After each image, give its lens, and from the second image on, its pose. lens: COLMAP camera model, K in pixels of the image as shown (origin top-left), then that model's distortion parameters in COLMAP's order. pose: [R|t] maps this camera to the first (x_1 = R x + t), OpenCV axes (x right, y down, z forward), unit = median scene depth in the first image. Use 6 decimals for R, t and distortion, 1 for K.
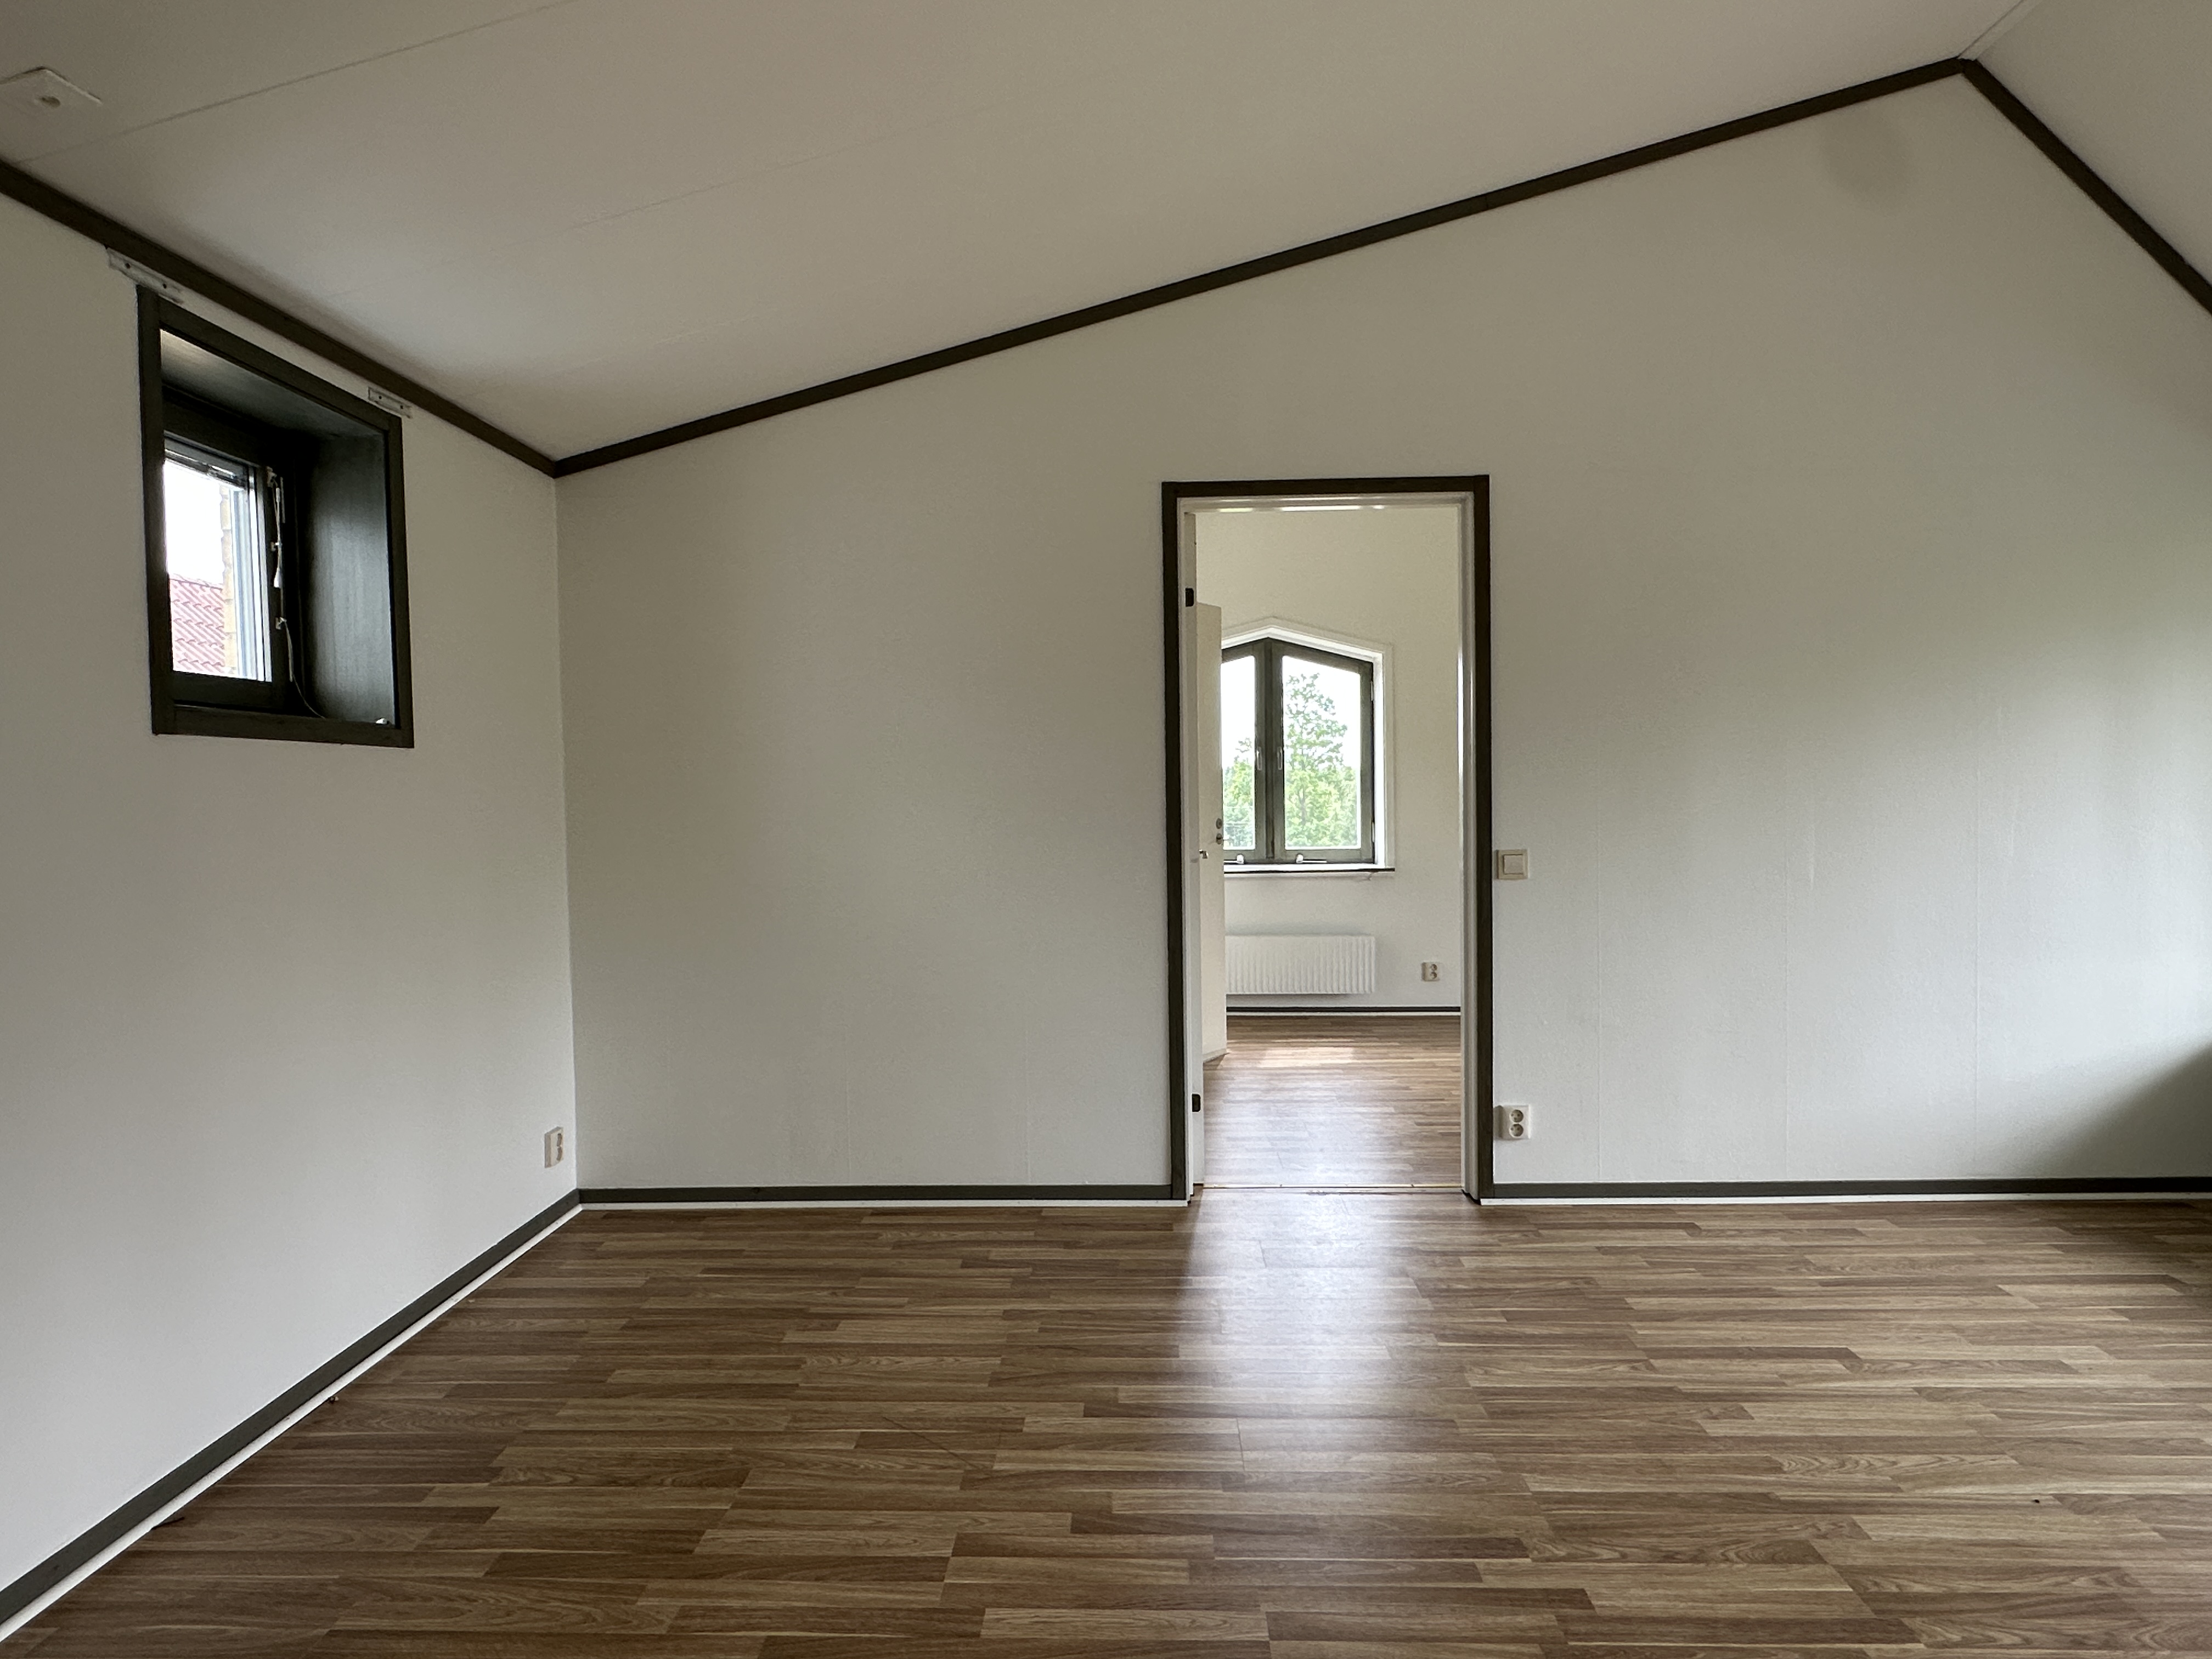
lens RADIAL K [[1265.8, 0, 1101.6], [0, 1265.8, 837.0], [0, 0, 1]] dist [-0.000999, 0.001261]
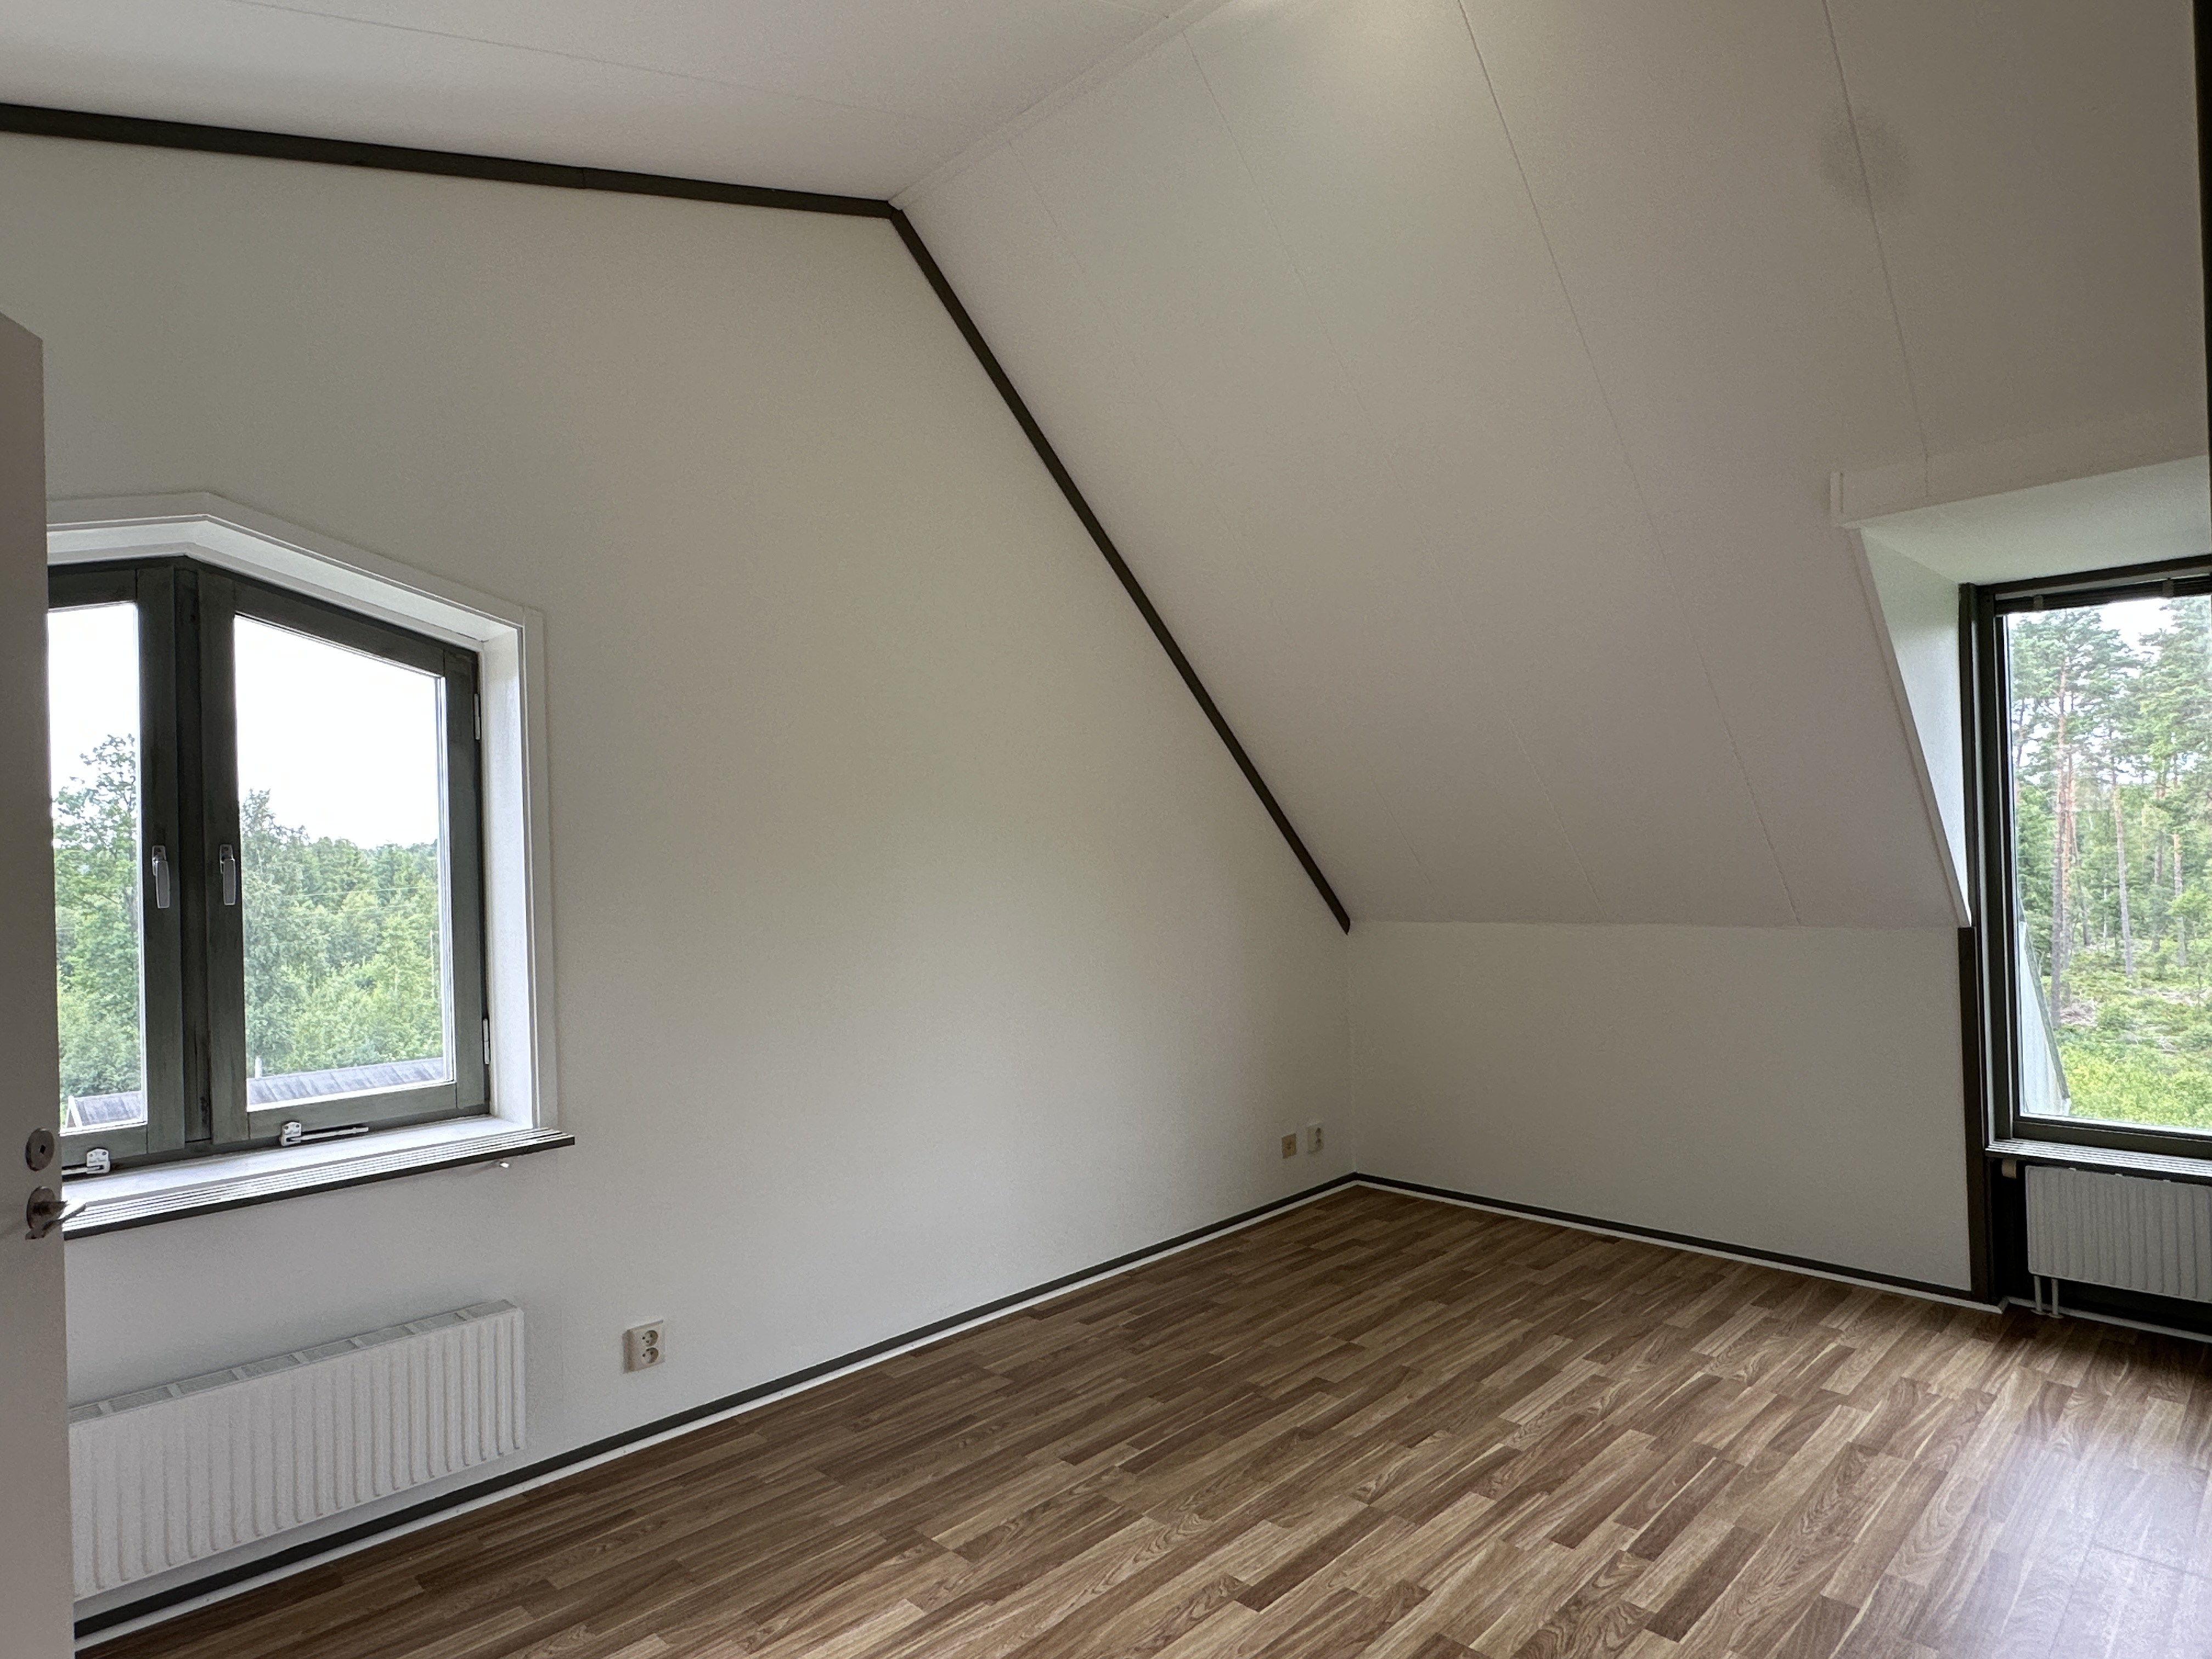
lens RADIAL K [[1265.8, 0, 1101.6], [0, 1265.8, 837.0], [0, 0, 1]] dist [-0.000999, 0.001261]
pose [[0.684356, 0.003248, 0.729141, 0.045690], [0.045051, 0.997891, -0.046729, -0.046869], [-0.727755, 0.064828, 0.682767, 0.581637]]
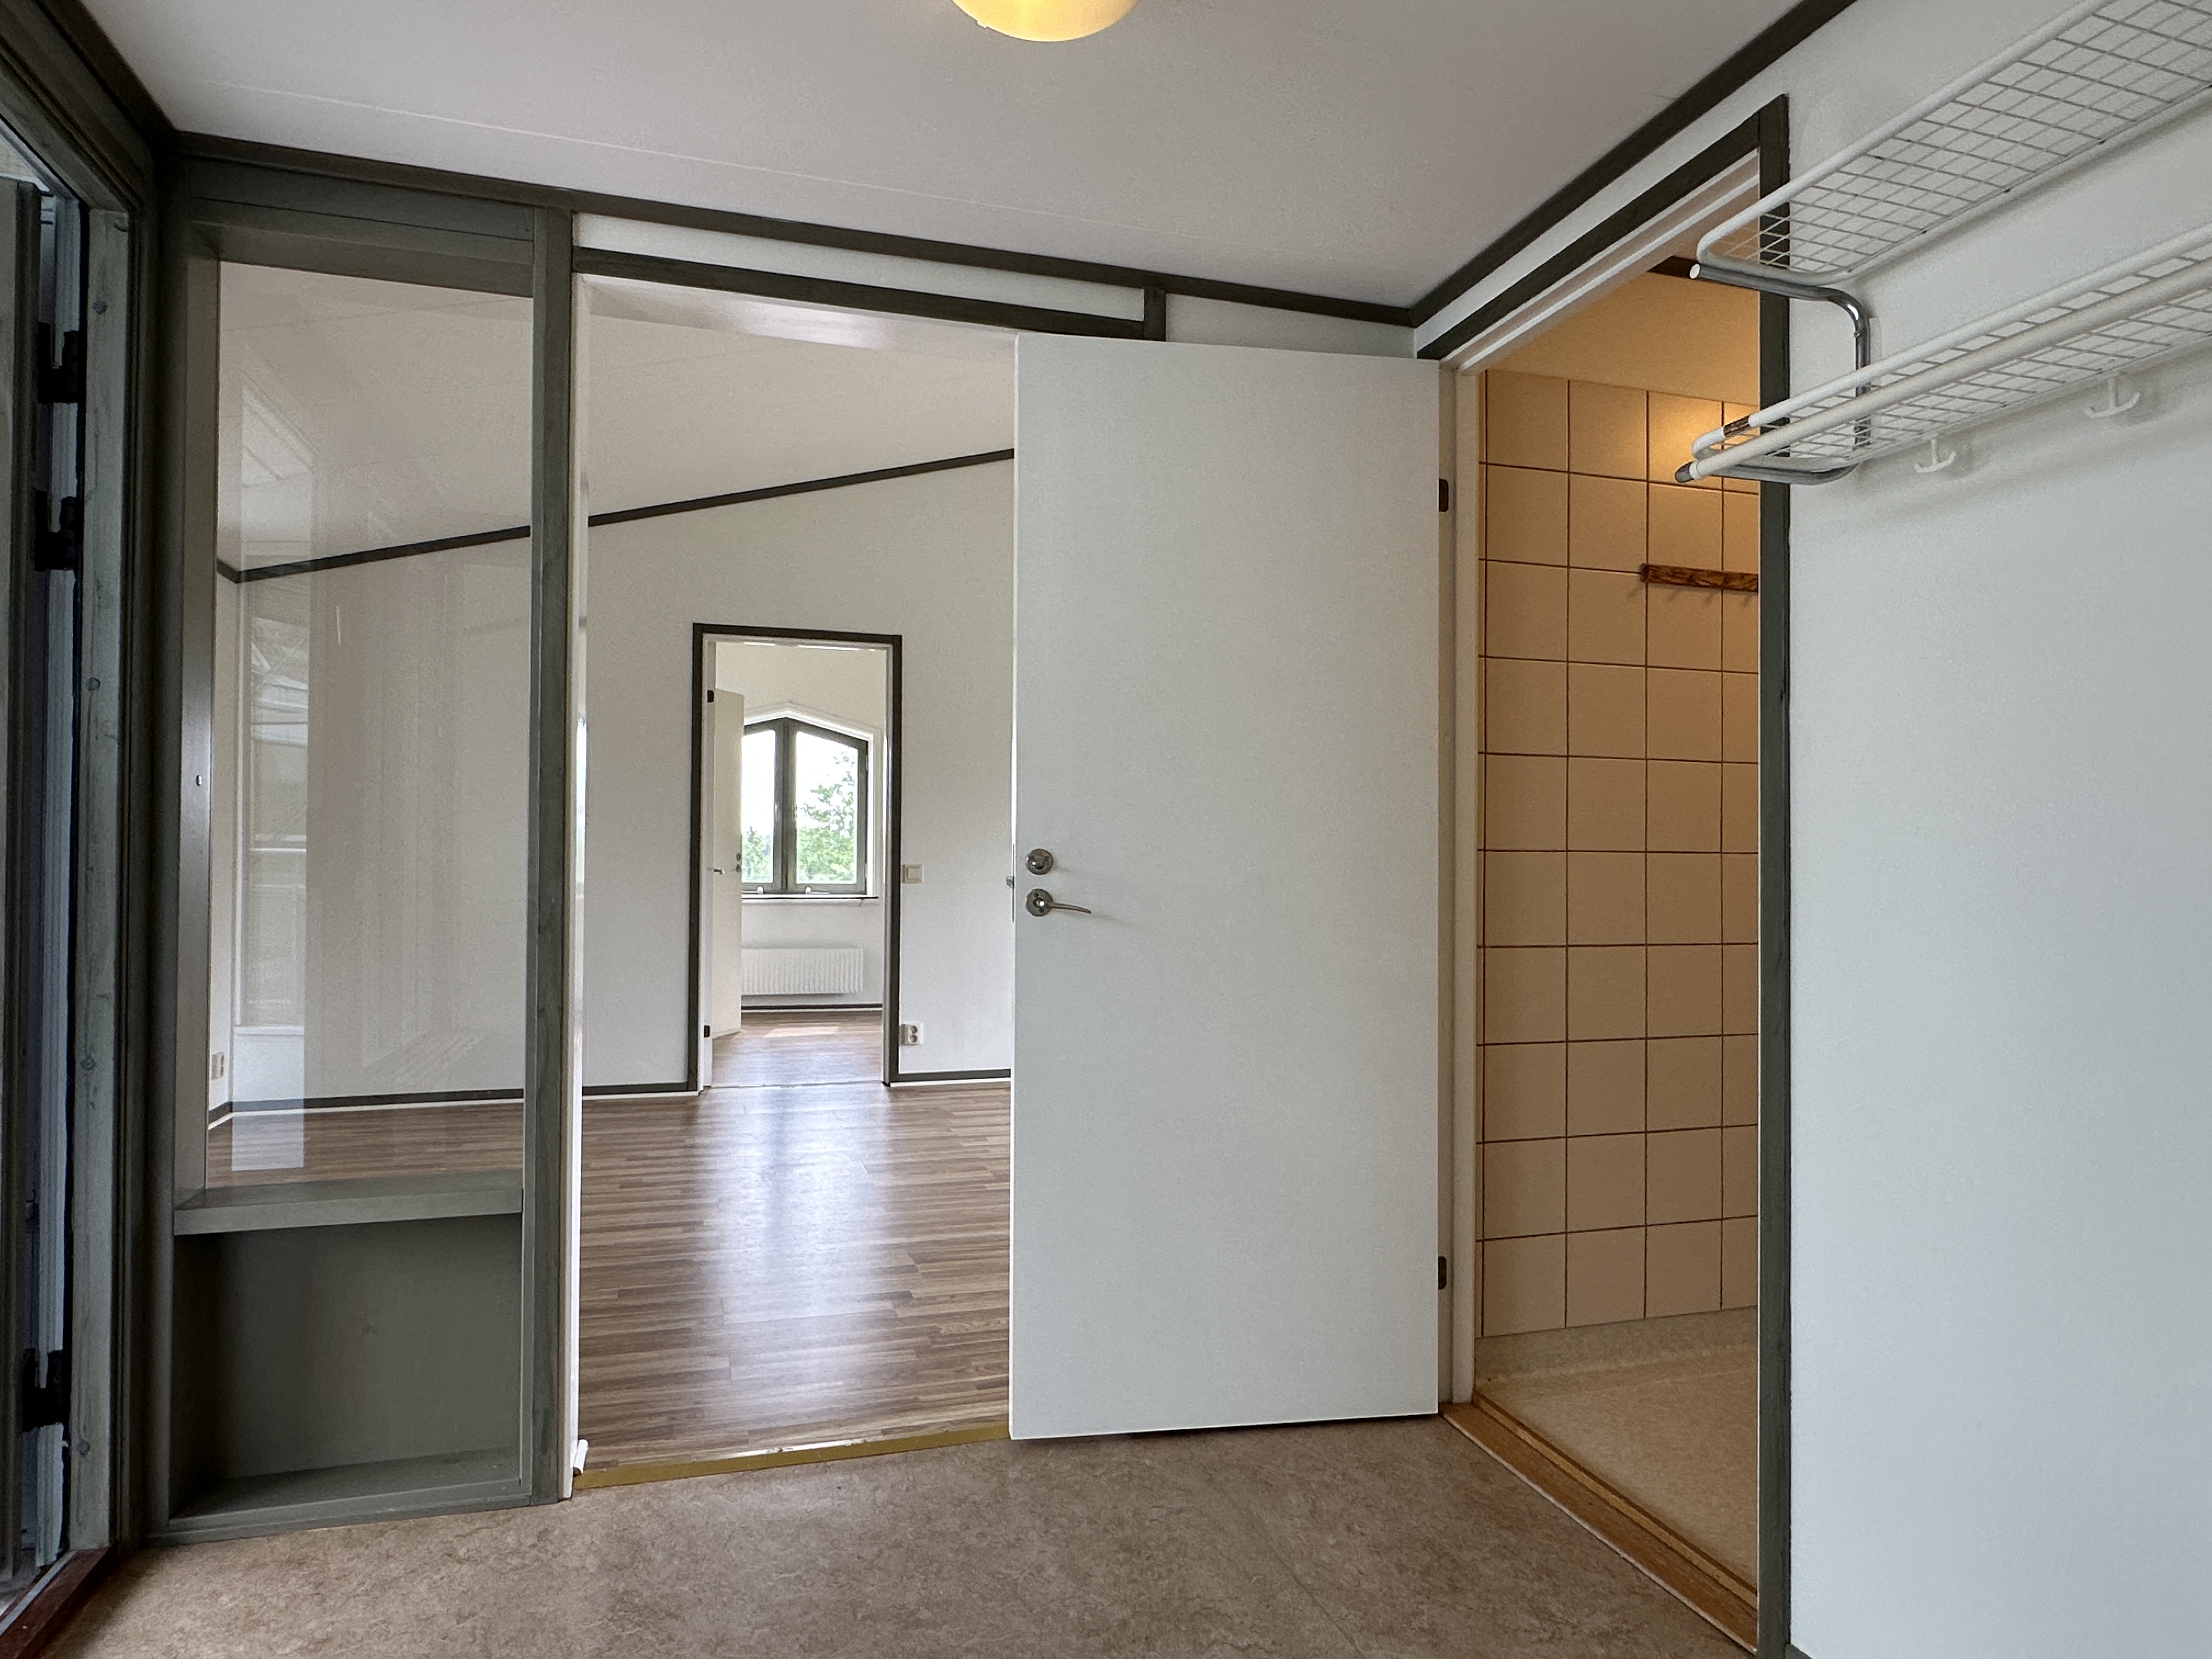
lens RADIAL K [[1304.0, 0, 1100.0], [0, 1304.0, 845.6], [0, 0, 1]] dist [-0.004387, -0.000059]
pose [[0.943617, 0.026718, 0.329959, -0.000734], [-0.010629, 0.998669, -0.050471, 0.037595], [-0.330868, 0.044119, 0.942645, -0.364935]]
